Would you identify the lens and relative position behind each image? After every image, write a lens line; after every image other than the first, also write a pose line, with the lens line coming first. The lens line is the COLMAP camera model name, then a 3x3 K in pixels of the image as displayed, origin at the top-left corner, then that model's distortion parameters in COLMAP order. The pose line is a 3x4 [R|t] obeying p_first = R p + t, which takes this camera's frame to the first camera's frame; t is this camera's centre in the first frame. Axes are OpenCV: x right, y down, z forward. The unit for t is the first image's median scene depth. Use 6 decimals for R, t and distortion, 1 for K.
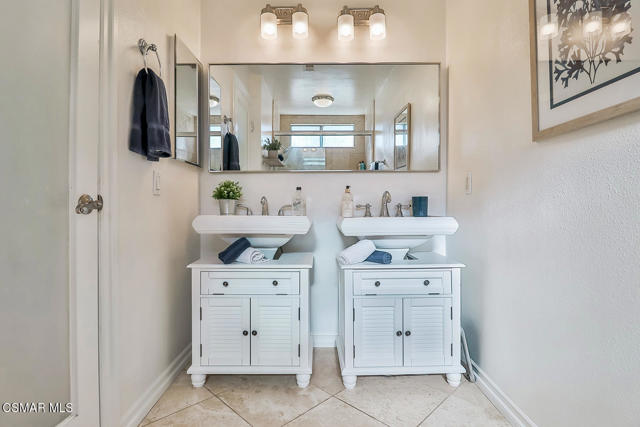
lens RADIAL K [[331.8, 0, 319.7], [0, 331.8, 190.6], [0, 0, 1]] dist [-0.000133, -0.000932]
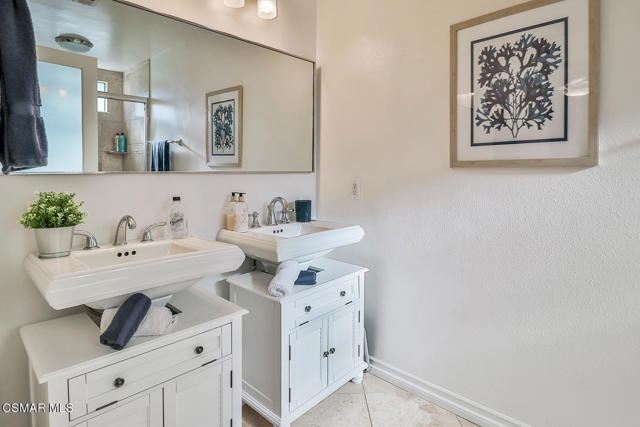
lens RADIAL K [[347.0, 0, 321.5], [0, 347.0, 176.3], [0, 0, 1]] dist [0.005414, 0.000298]
pose [[0.691549, -0.005853, 0.722306, -0.484584], [-0.031803, 0.998751, 0.038541, -0.116882], [-0.721629, -0.049624, 0.690499, 0.346280]]
